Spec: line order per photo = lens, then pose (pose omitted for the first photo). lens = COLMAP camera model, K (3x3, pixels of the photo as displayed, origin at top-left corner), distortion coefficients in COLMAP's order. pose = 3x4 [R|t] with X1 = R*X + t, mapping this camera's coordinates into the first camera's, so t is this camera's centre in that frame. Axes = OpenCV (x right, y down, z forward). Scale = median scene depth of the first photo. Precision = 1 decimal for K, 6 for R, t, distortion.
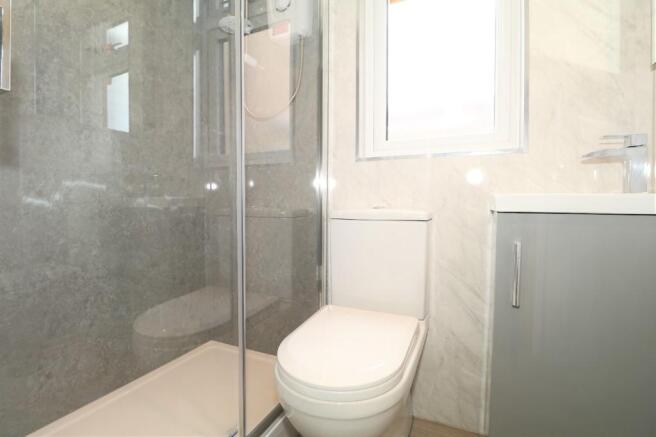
lens RADIAL K [[312.0, 0, 331.6], [0, 312.0, 217.0], [0, 0, 1]] dist [-0.043507, 0.000820]
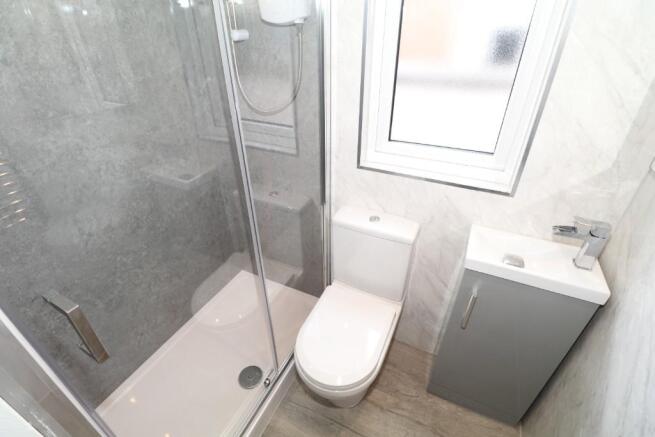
lens RADIAL K [[318.6, 0, 329.4], [0, 318.6, 217.1], [0, 0, 1]] dist [0.001166, -0.013669]
pose [[0.999800, -0.002559, -0.019847, 0.002969], [0.012456, 0.855823, 0.517119, -0.563624], [0.015663, -0.517262, 0.855684, -0.021747]]
